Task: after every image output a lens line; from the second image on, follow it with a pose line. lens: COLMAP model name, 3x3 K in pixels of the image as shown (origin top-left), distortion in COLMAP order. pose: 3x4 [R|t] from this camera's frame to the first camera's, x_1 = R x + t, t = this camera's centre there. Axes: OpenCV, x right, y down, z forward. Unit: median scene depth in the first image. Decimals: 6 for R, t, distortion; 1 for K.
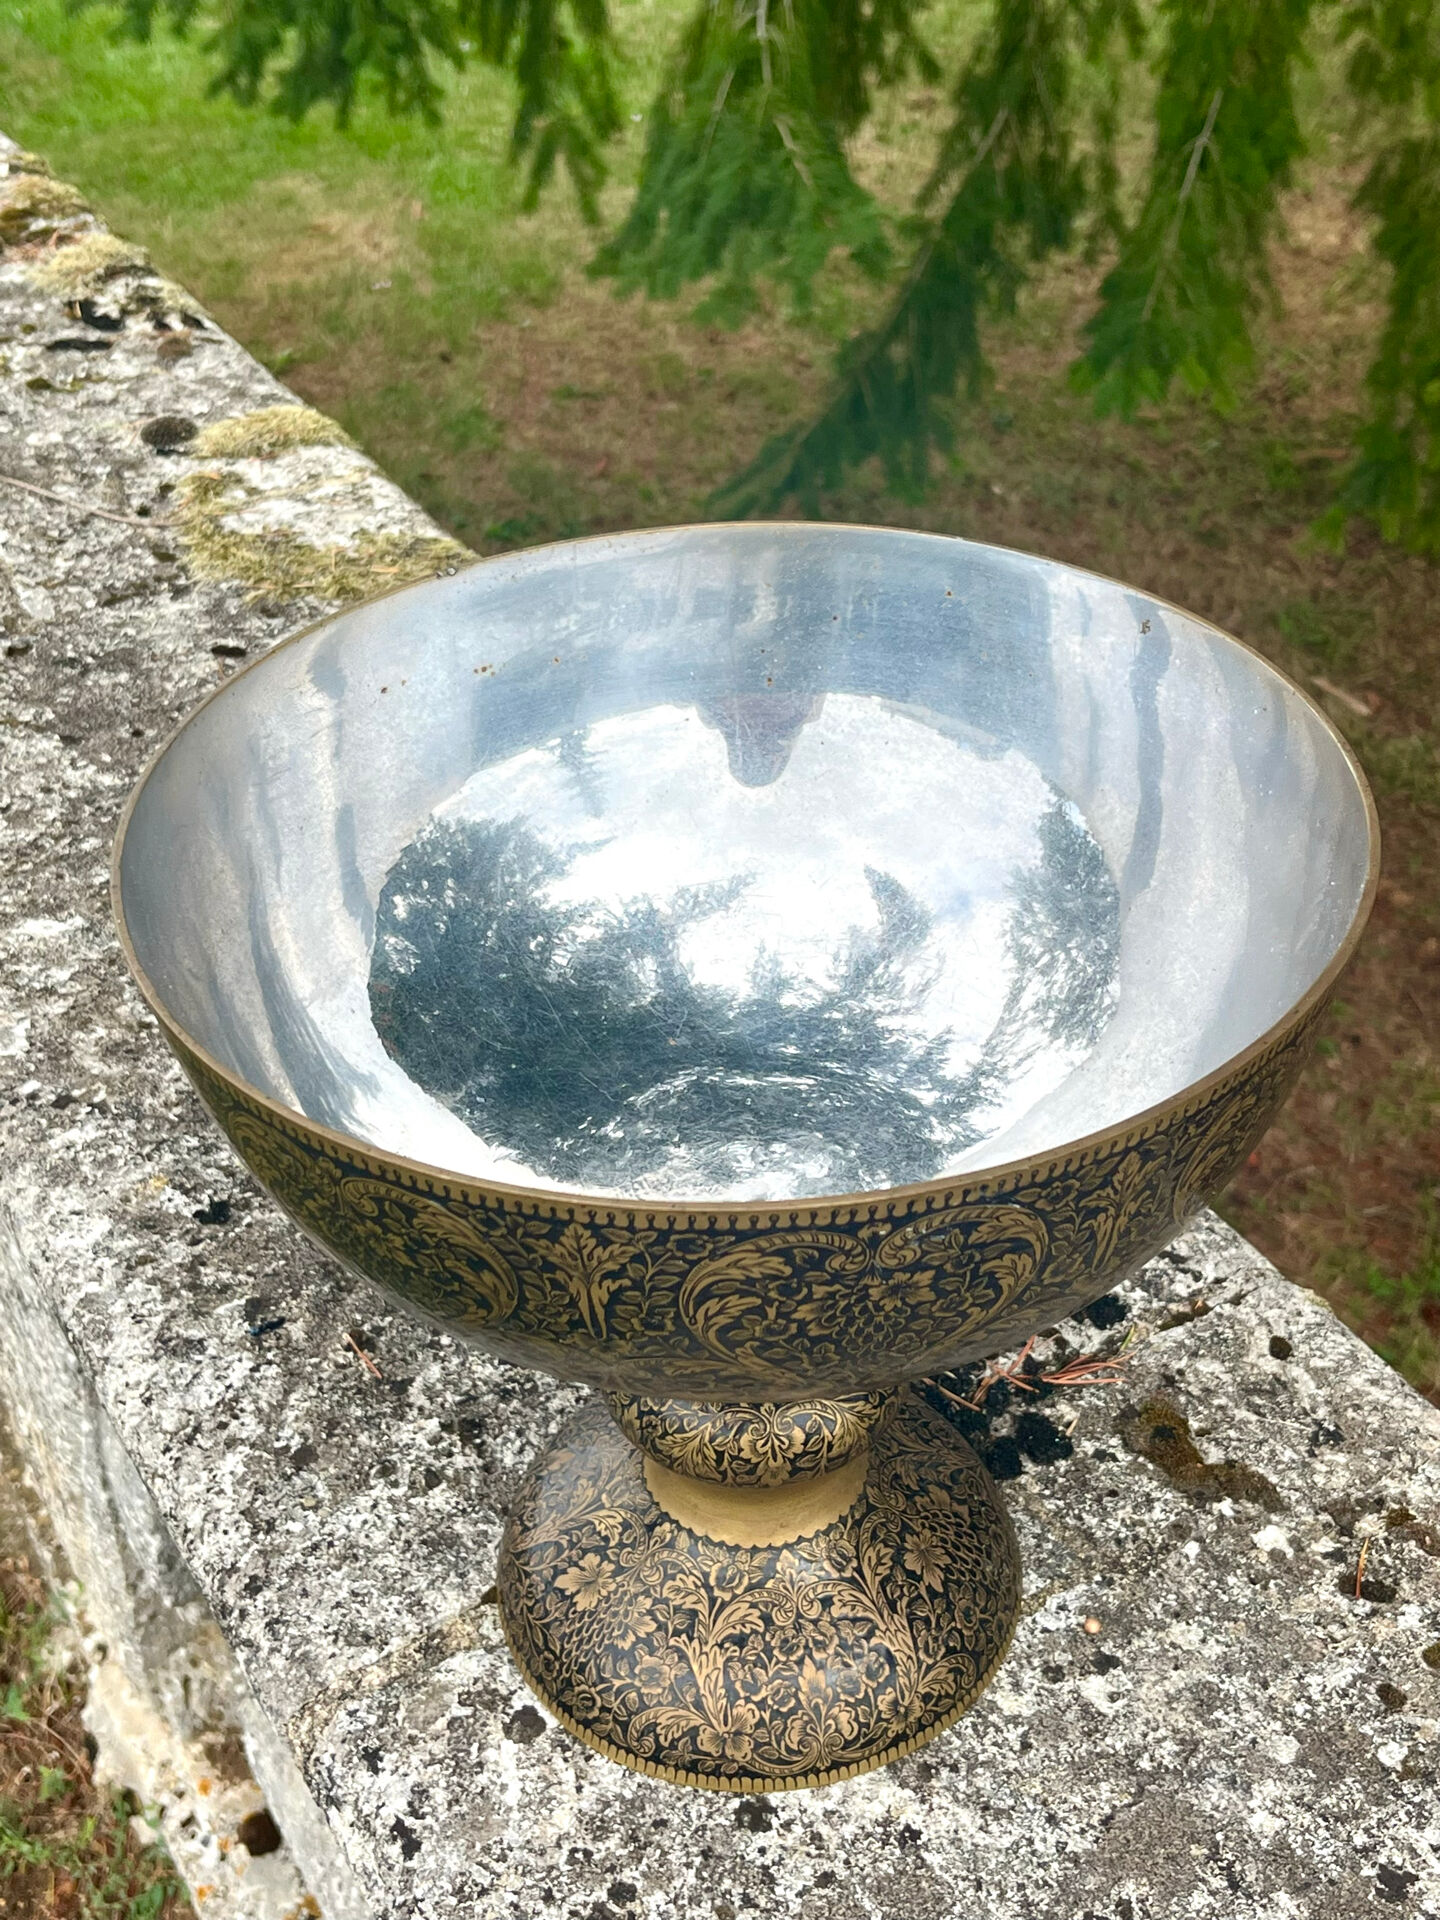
lens RADIAL K [[2611.4, 0, 737.1], [0, 2611.4, 967.8], [0, 0, 1]] dist [0.016537, 0.000000]
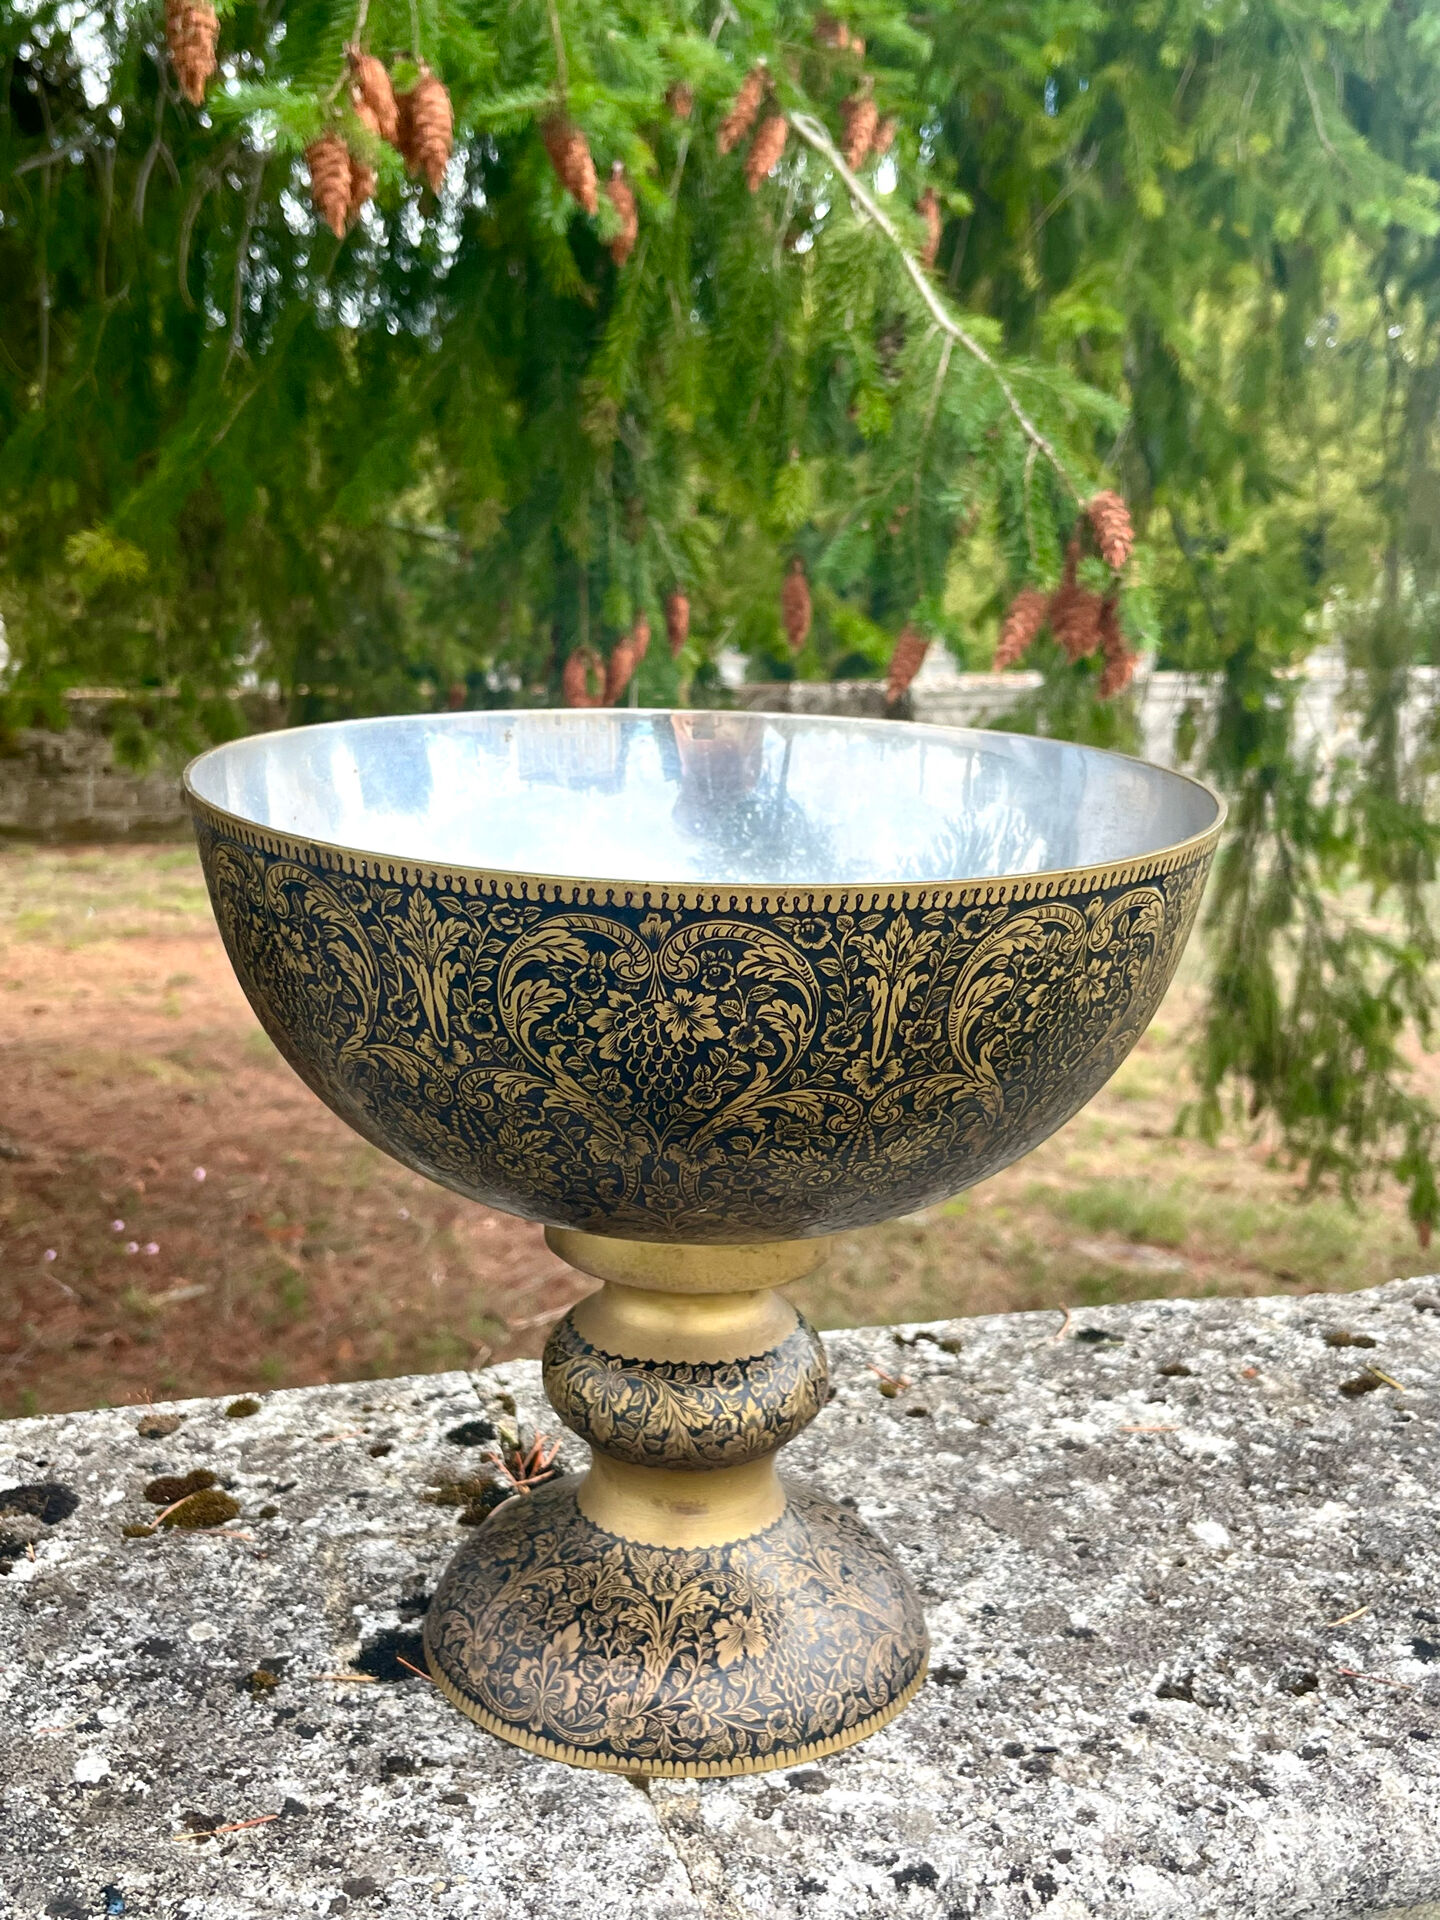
lens RADIAL K [[2253.3, 0, 769.4], [0, 2253.3, 937.2], [0, 0, 1]] dist [-0.012443, 0.000000]
pose [[0.209609, -0.197711, 0.957588, -0.834463], [0.545204, 0.836601, 0.053390, -0.034330], [-0.811675, 0.510890, 0.283152, 0.596993]]
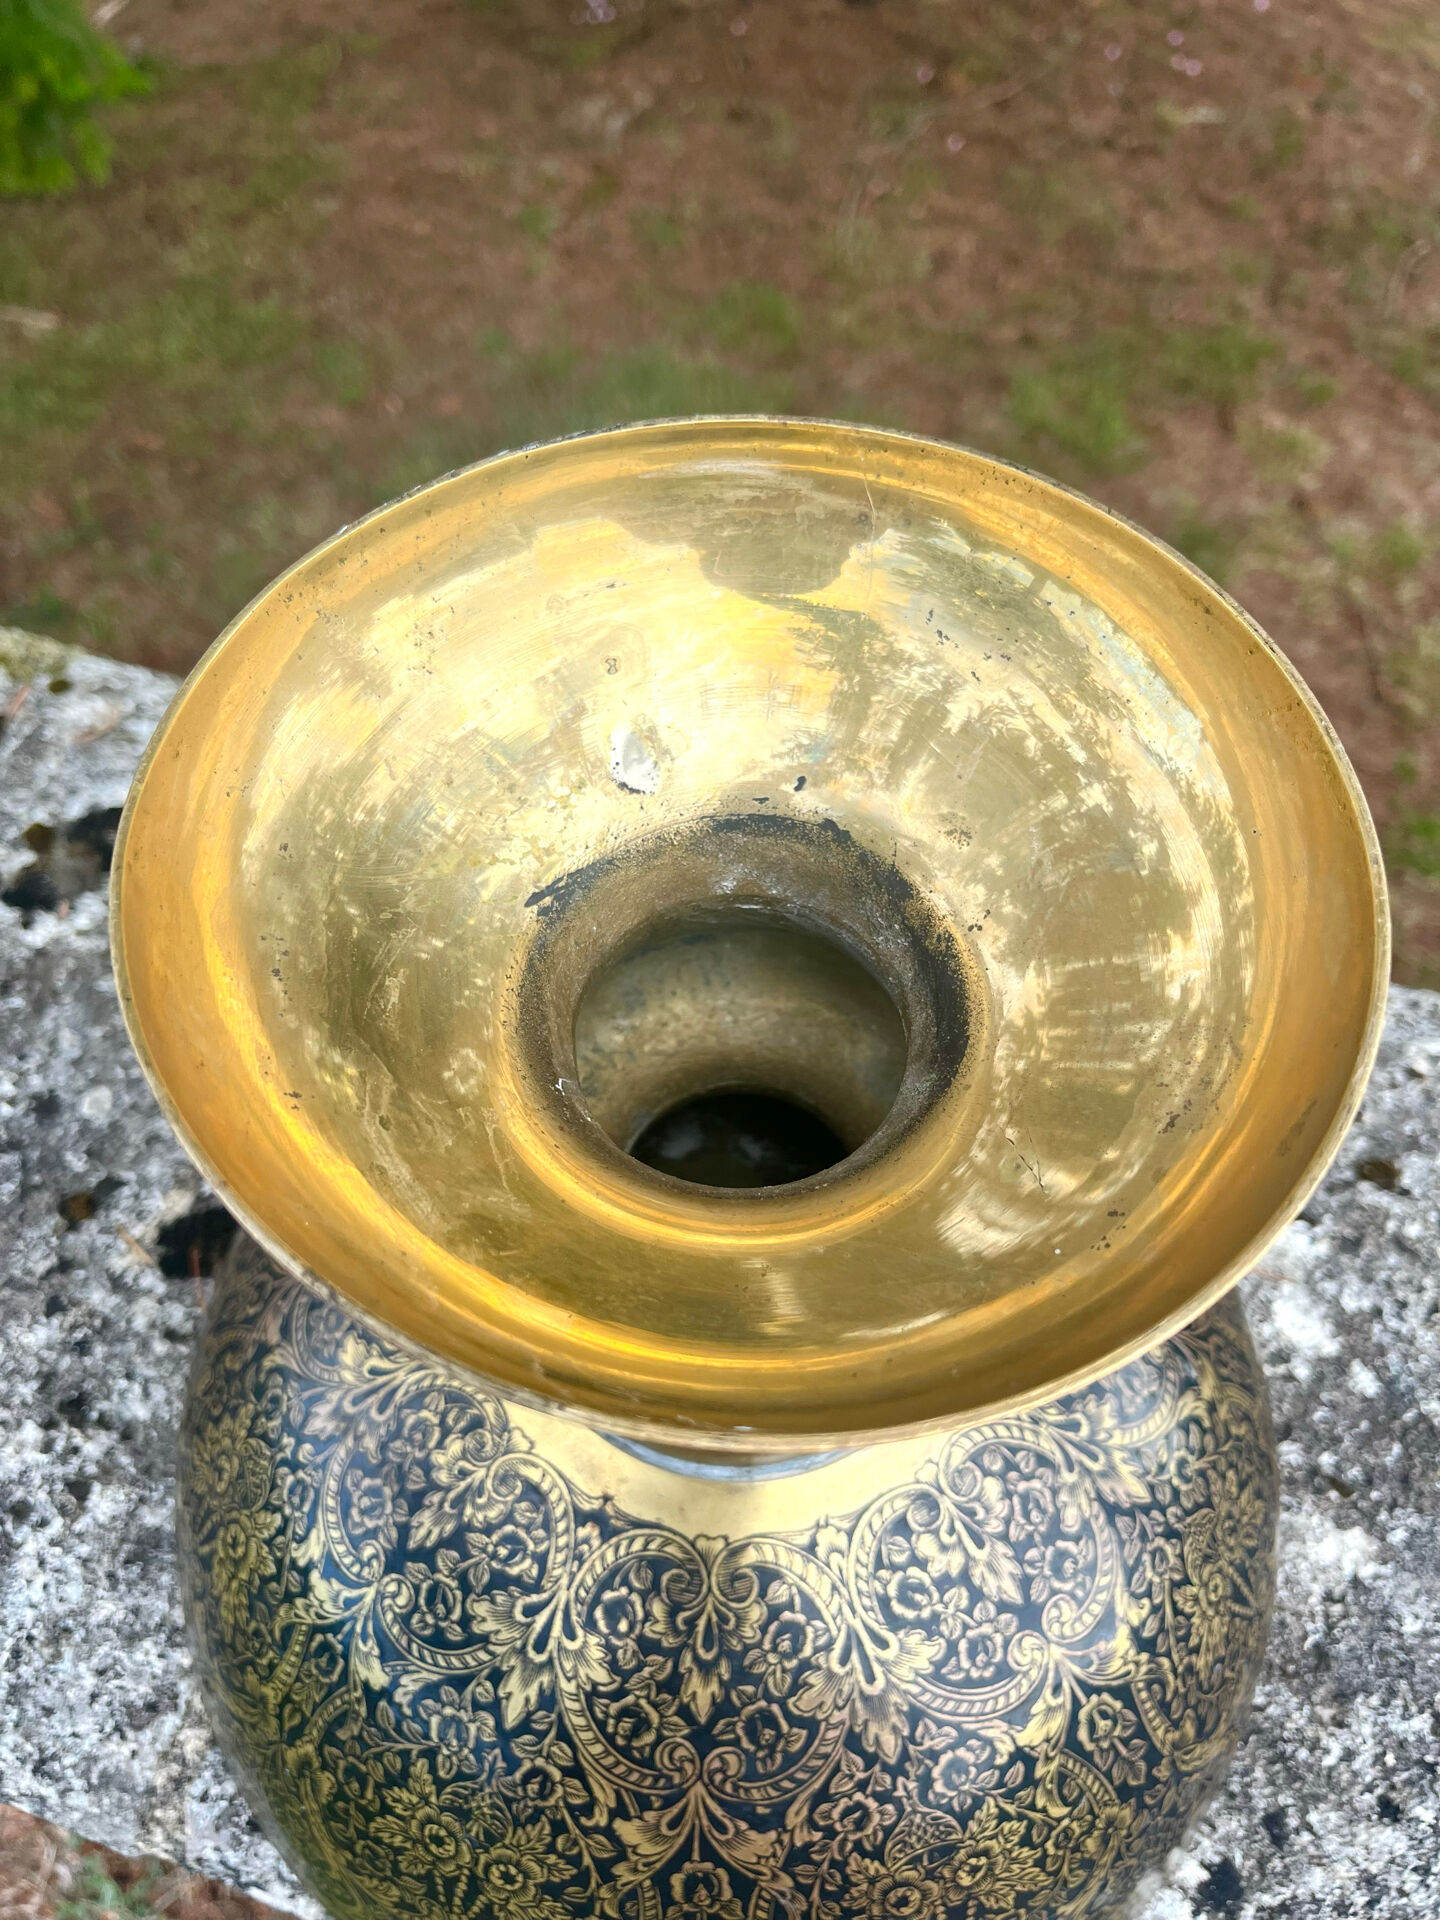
lens RADIAL K [[1500.5, 0, 725.1], [0, 1500.5, 976.8], [0, 0, 1]] dist [0.054173, -0.098134]
pose [[0.739052, -0.536787, 0.407016, -0.076996], [0.371383, 0.828747, 0.418631, -0.085305], [-0.562029, -0.158232, 0.811841, 0.538236]]
